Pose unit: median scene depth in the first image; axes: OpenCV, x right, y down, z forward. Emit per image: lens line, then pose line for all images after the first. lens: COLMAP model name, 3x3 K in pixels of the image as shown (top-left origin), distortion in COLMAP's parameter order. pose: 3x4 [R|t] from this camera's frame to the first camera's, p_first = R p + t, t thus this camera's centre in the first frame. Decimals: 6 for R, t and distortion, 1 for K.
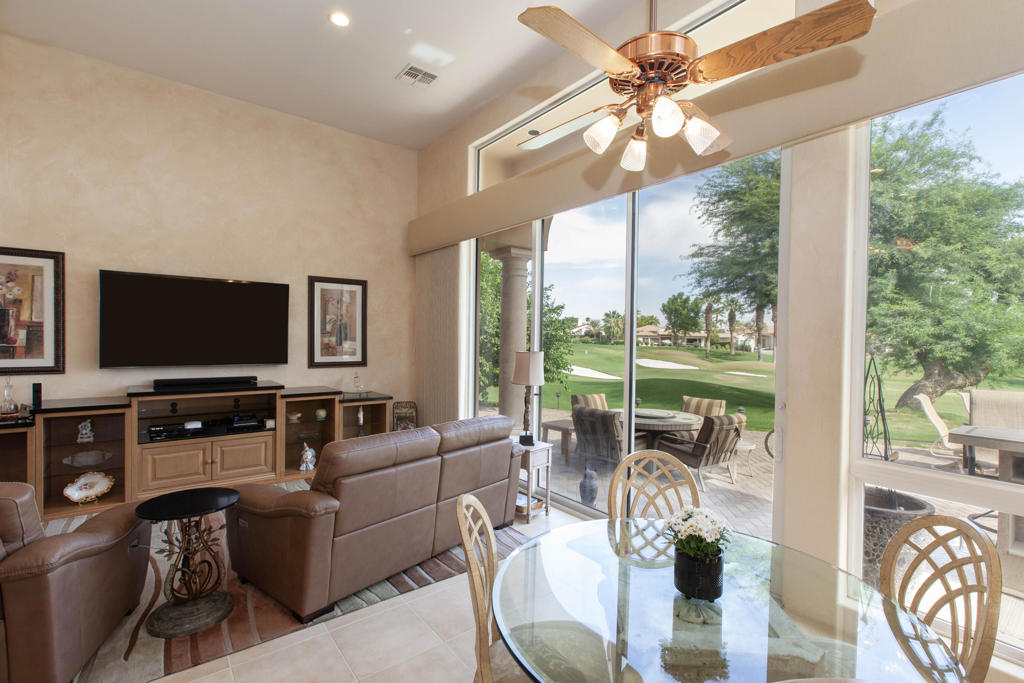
lens RADIAL K [[456.5, 0, 513.6], [0, 456.5, 346.3], [0, 0, 1]] dist [0.003078, -0.002634]
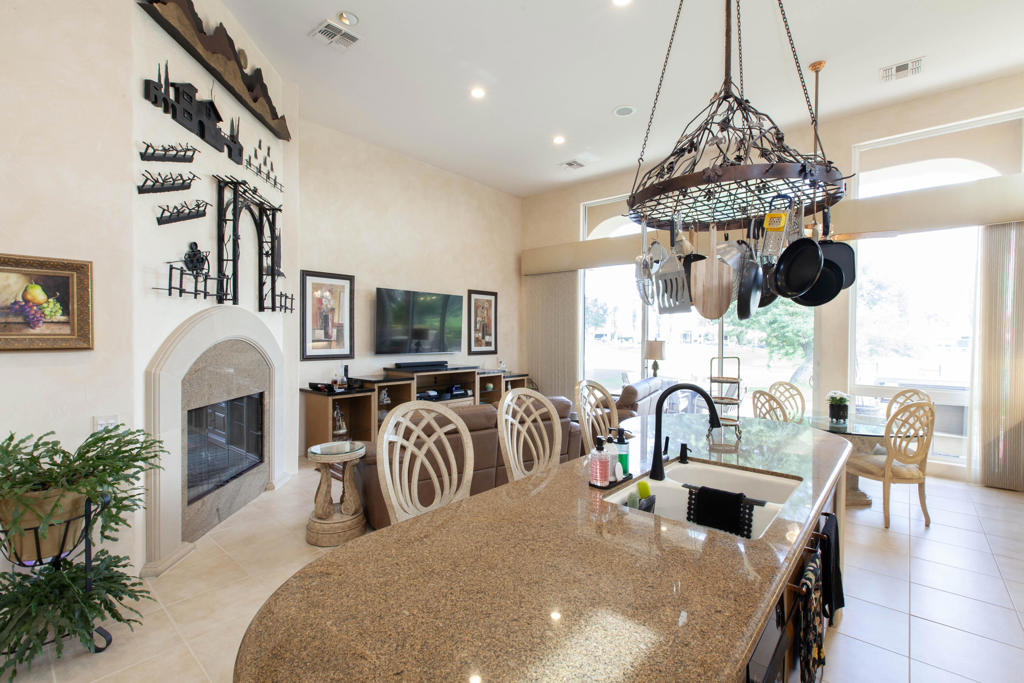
lens RADIAL K [[456.5, 0, 509.8], [0, 456.5, 341.2], [0, 0, 1]] dist [0.003078, -0.002634]
pose [[0.982330, -0.008283, 0.186972, -0.712887], [0.008861, 0.999958, -0.002254, 0.010596], [-0.186946, 0.003871, 0.982363, -0.484481]]
